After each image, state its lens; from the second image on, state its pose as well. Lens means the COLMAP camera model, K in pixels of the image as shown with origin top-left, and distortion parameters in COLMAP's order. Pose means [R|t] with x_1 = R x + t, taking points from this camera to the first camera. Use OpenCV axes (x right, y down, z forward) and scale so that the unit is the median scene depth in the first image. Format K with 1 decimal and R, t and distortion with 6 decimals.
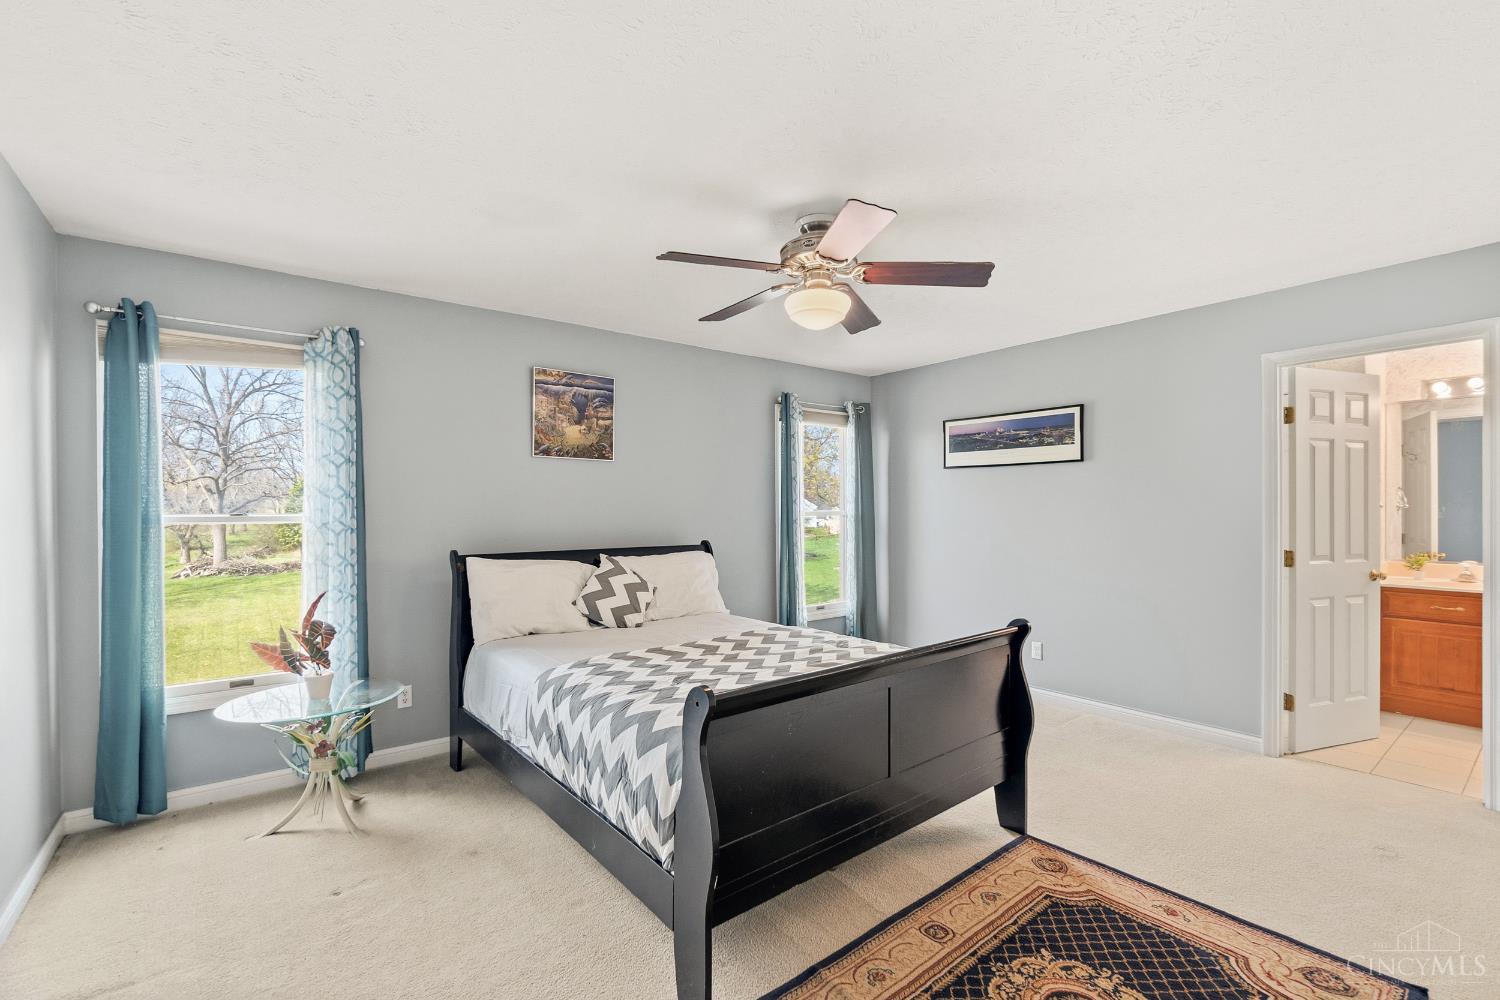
lens RADIAL K [[657.7, 0, 750.9], [0, 657.7, 497.3], [0, 0, 1]] dist [0.000118, -0.000041]
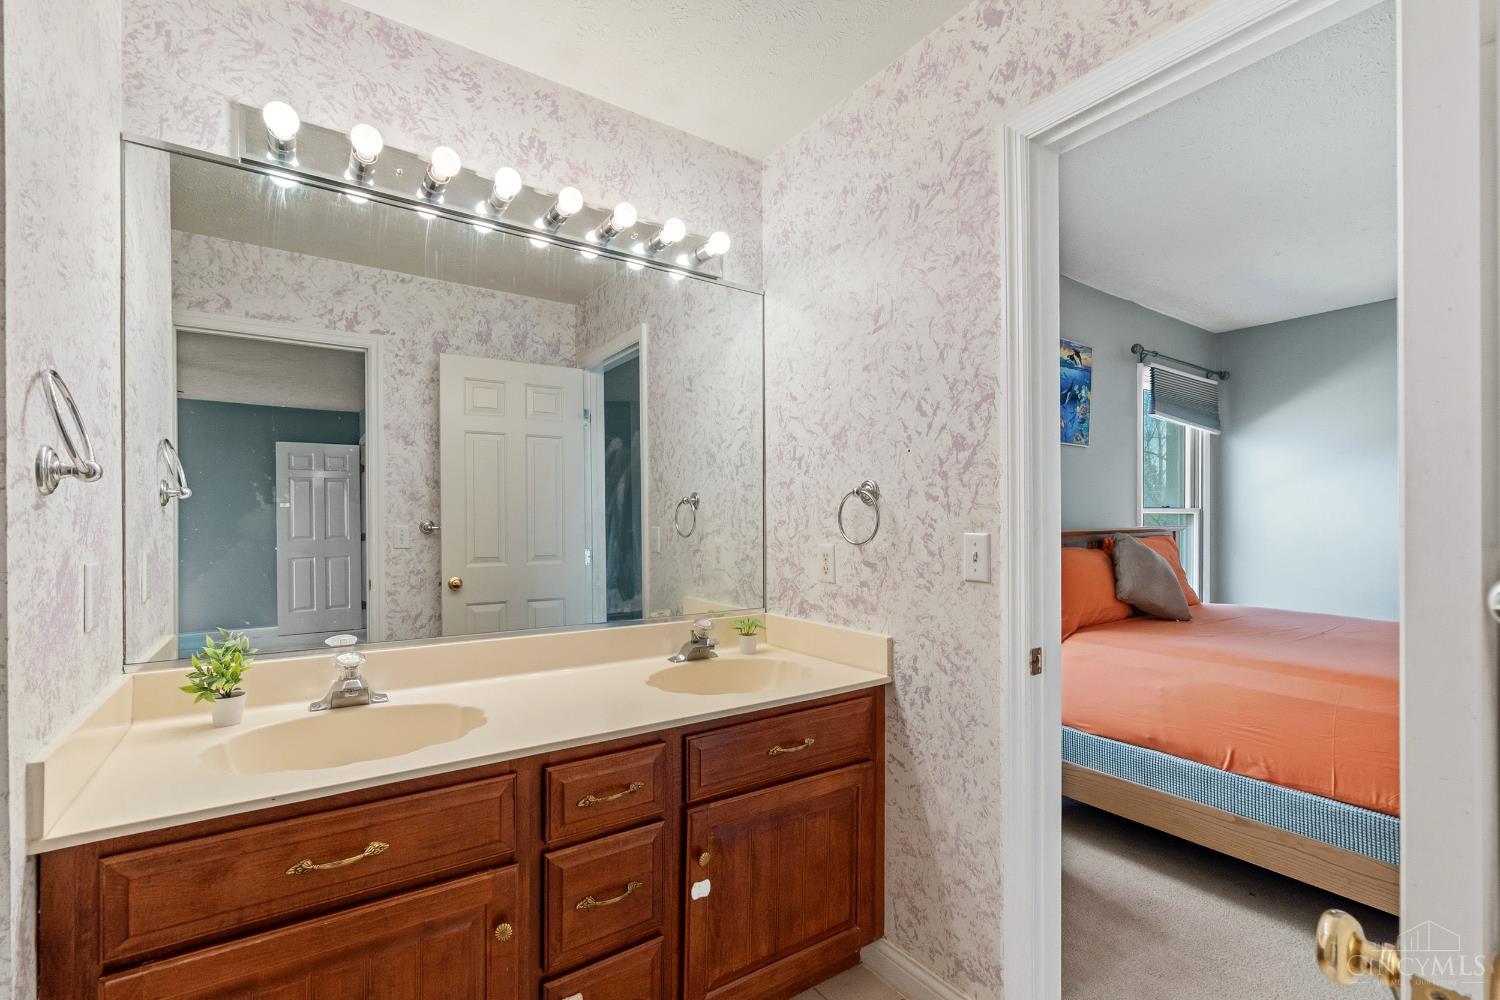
lens RADIAL K [[657.7, 0, 750.9], [0, 657.7, 497.3], [0, 0, 1]] dist [0.000118, -0.000041]
pose [[0.080515, 0.002782, 0.996750, 0.717525], [-0.001340, 0.999996, -0.002683, 0.018382], [-0.996753, -0.001120, 0.080518, 0.718081]]
